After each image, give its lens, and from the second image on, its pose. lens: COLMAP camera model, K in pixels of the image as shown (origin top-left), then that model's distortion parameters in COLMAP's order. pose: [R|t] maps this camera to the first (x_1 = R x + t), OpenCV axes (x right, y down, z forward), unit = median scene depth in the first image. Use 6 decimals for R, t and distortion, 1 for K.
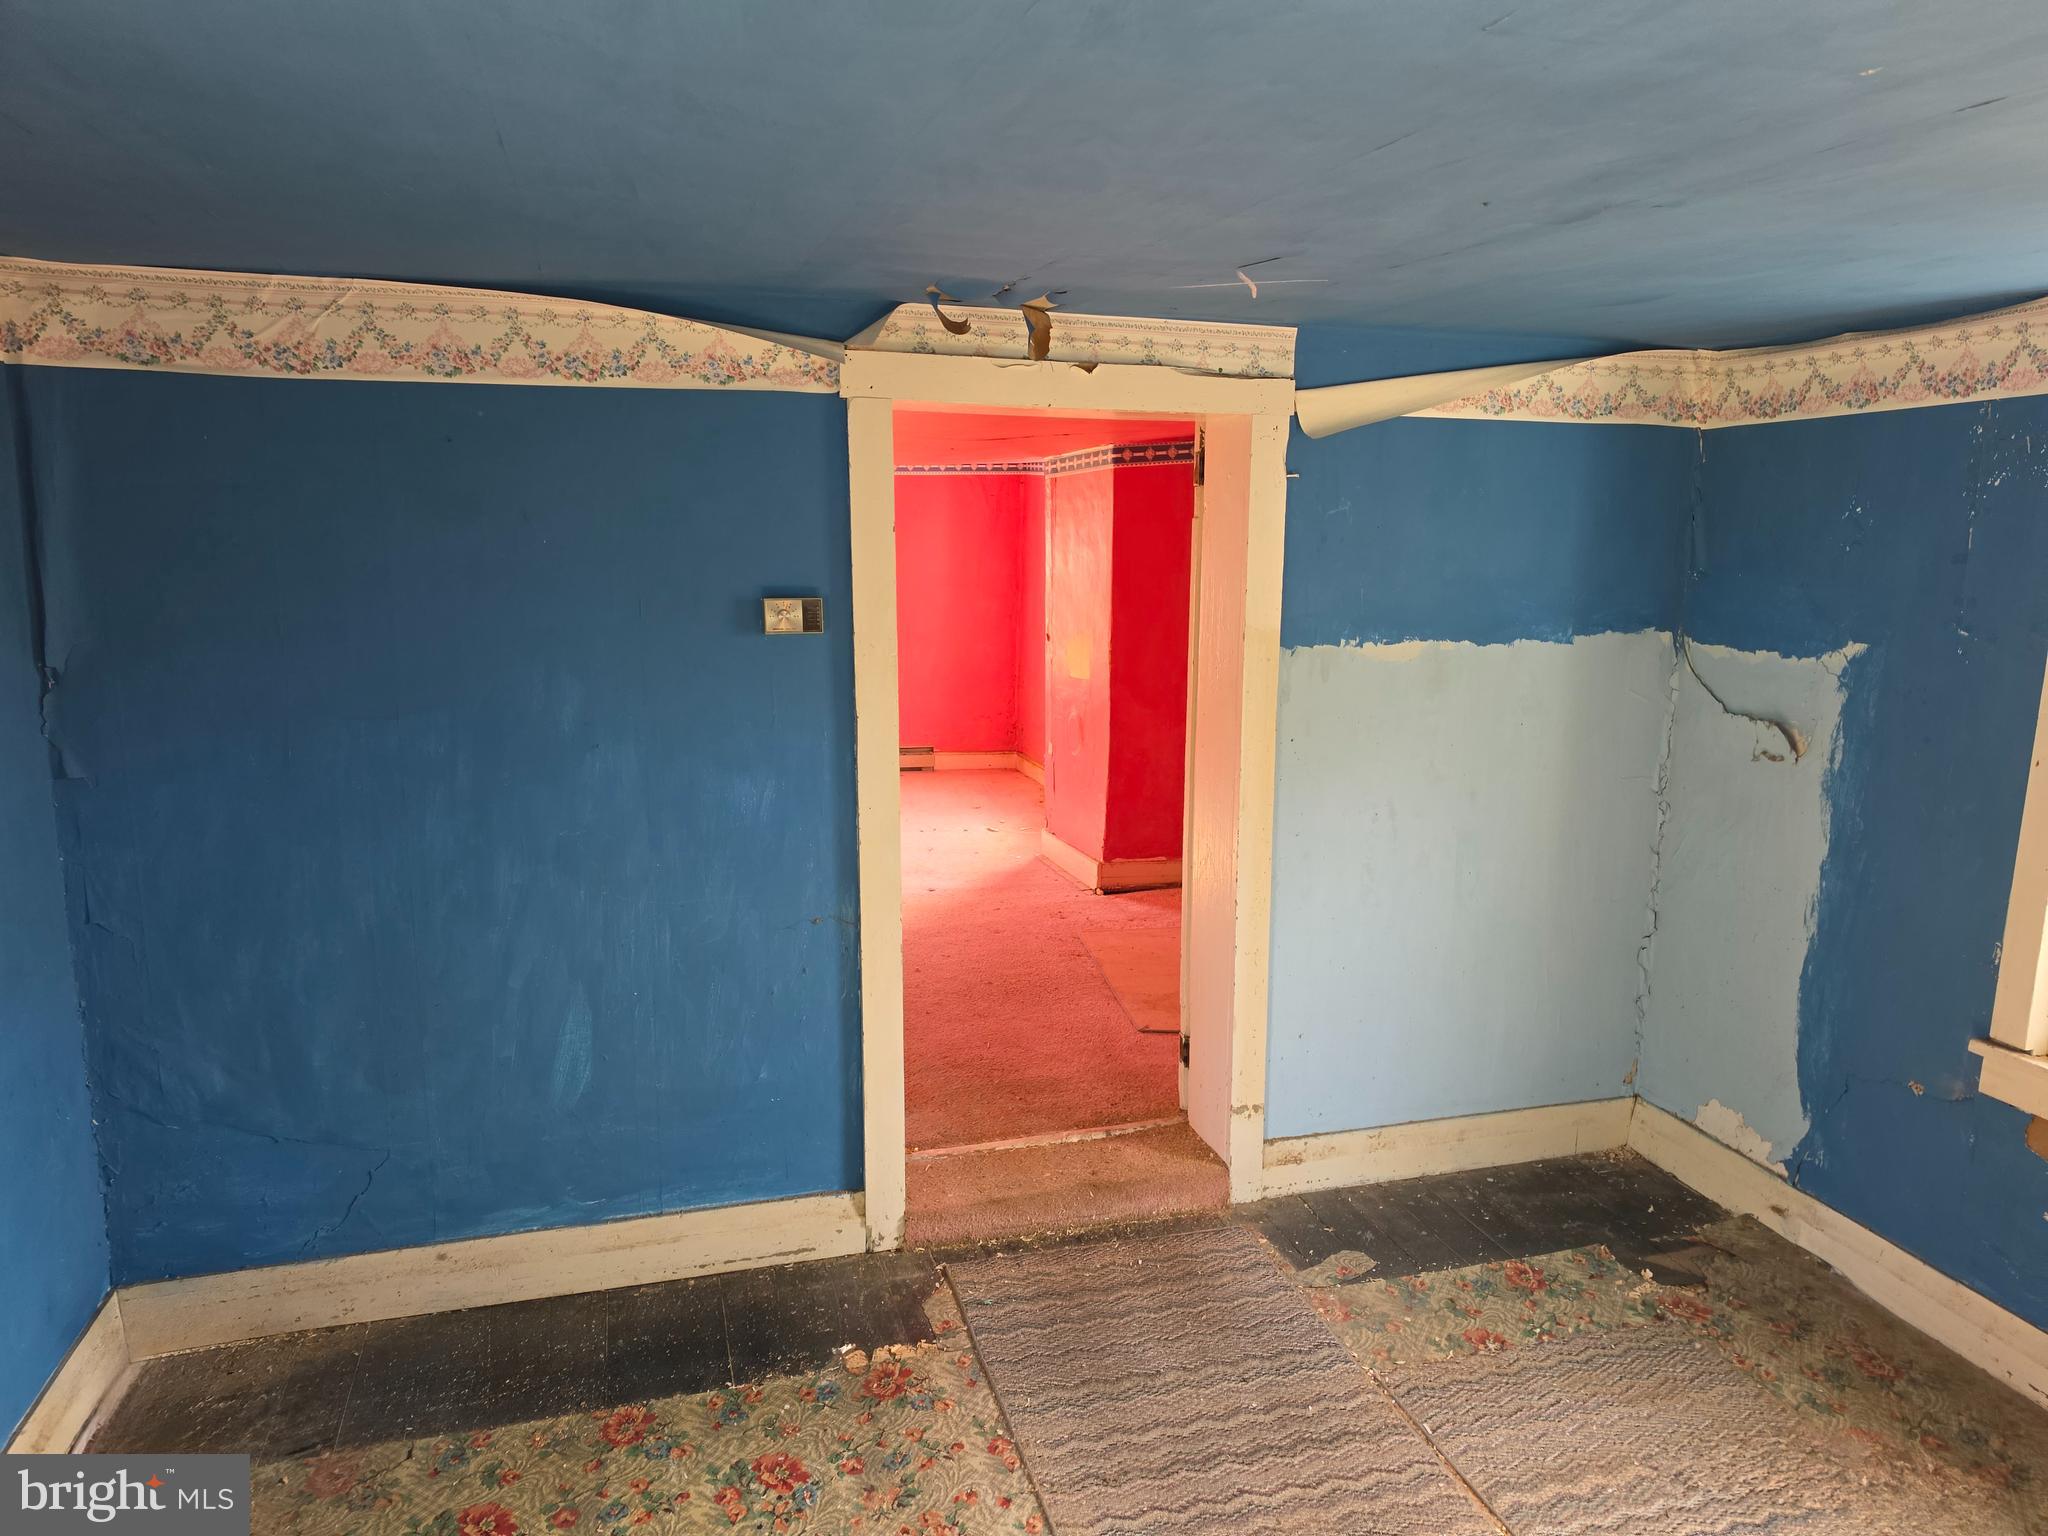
lens RADIAL K [[1457.5, 0, 1038.1], [0, 1457.5, 797.9], [0, 0, 1]] dist [0.116860, -0.195999]
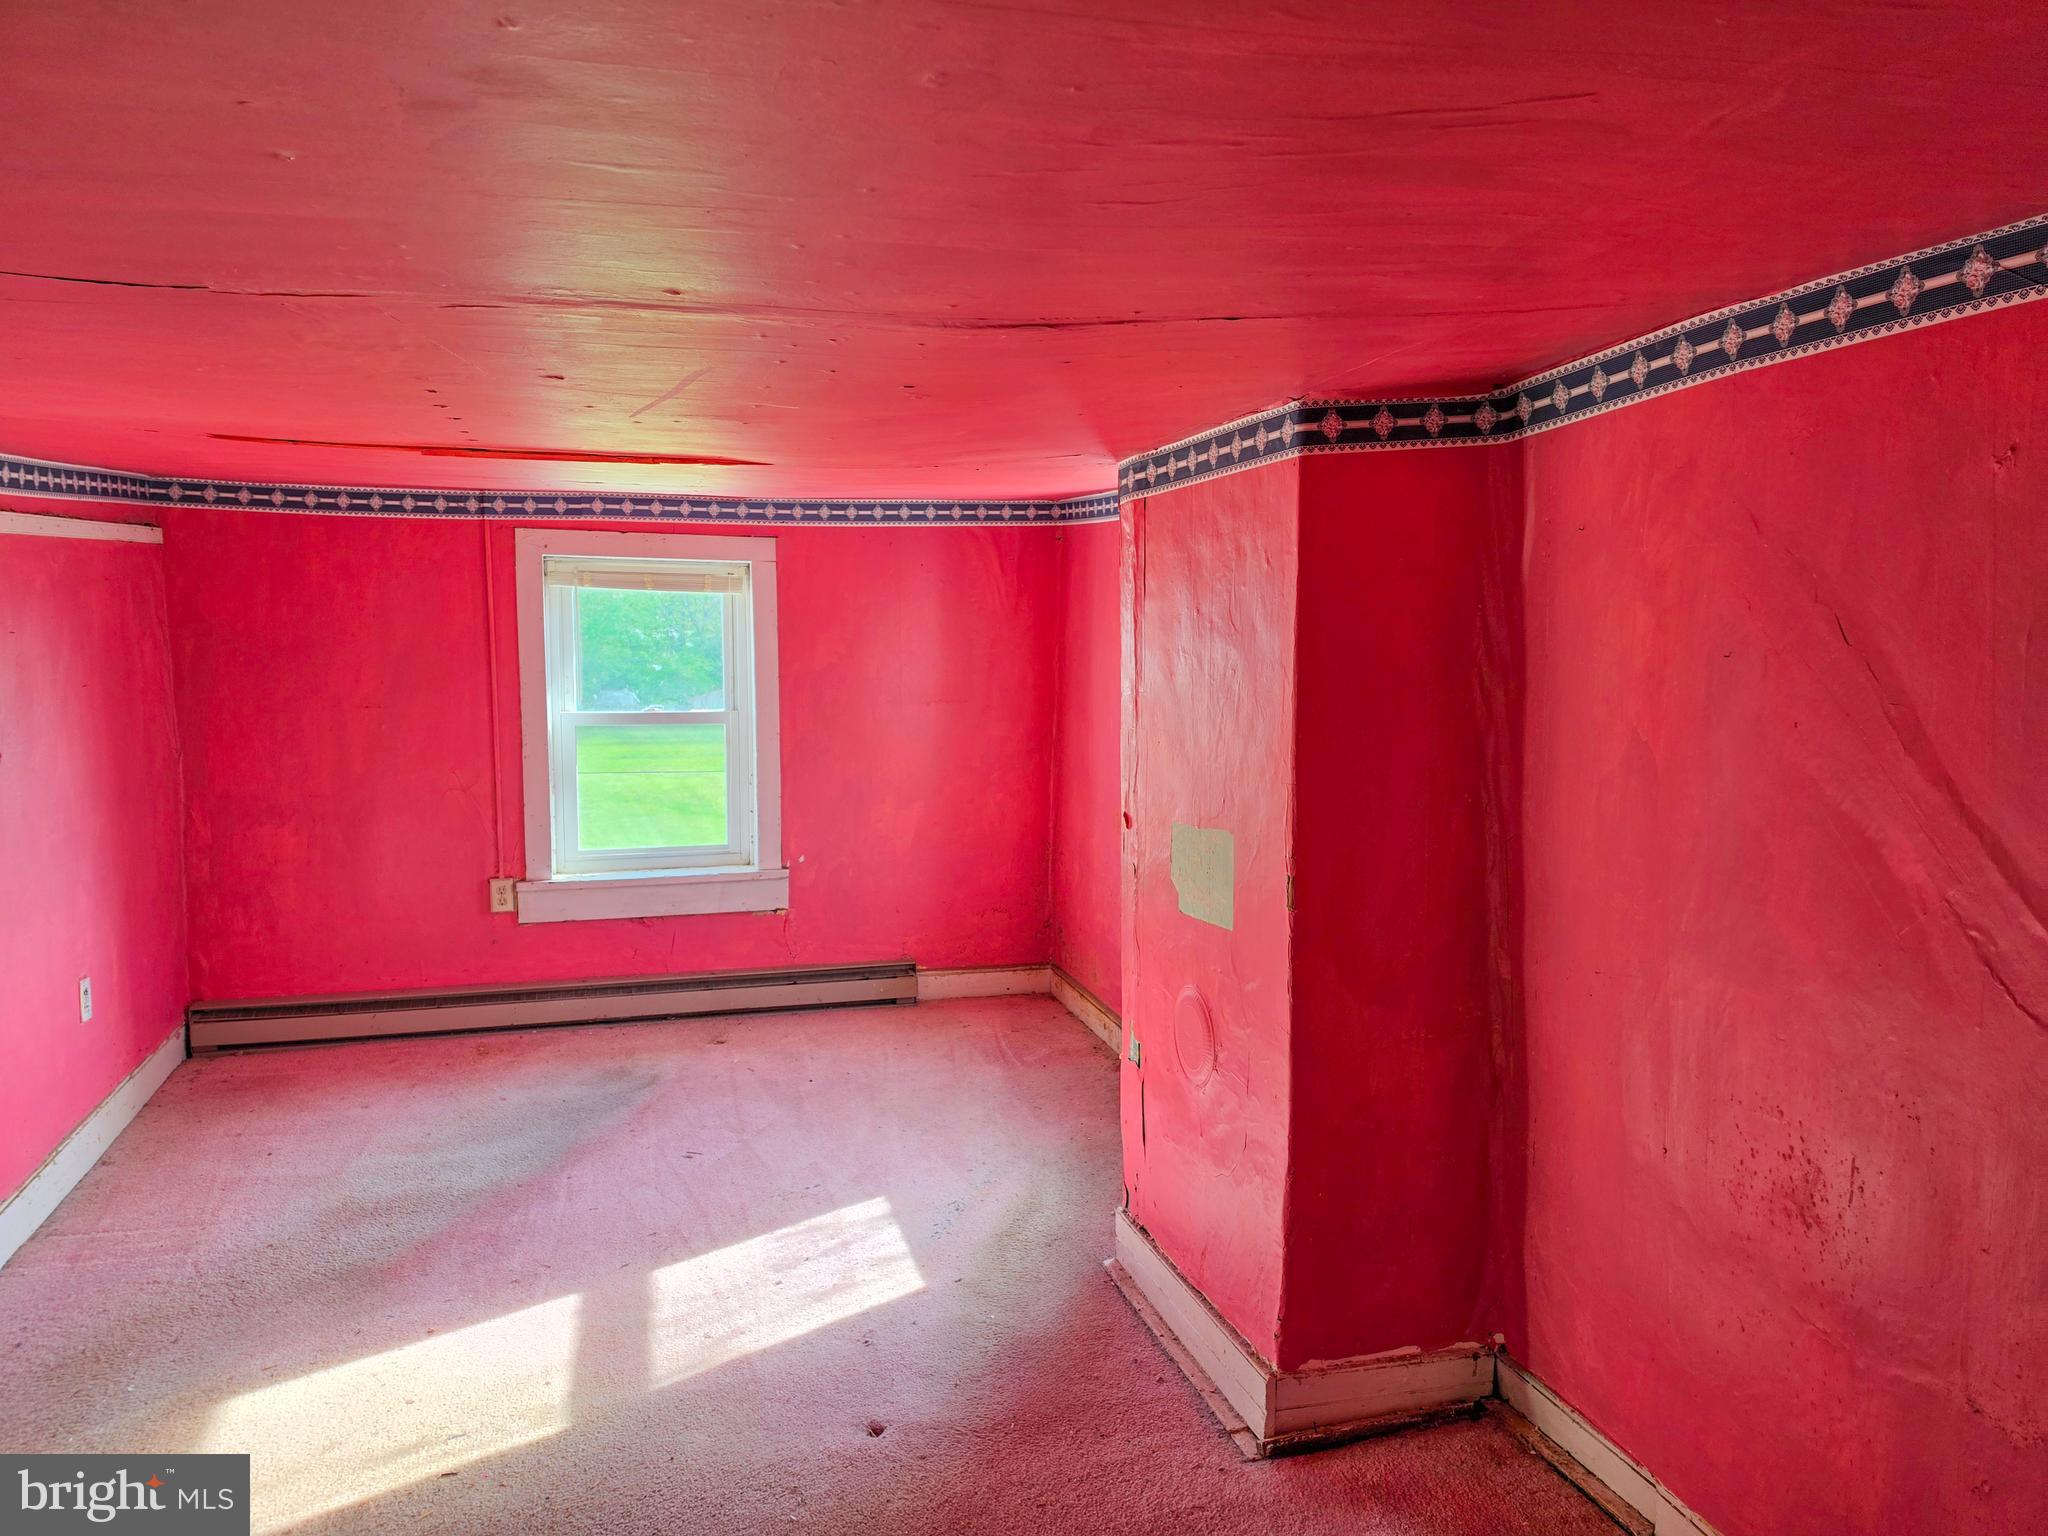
lens RADIAL K [[1457.5, 0, 1038.1], [0, 1457.5, 797.9], [0, 0, 1]] dist [0.116860, -0.195999]
pose [[0.999921, -0.005739, -0.011203, -0.019538], [0.005060, 0.998204, -0.059692, -0.097082], [0.011526, 0.059630, 0.998154, 0.556724]]
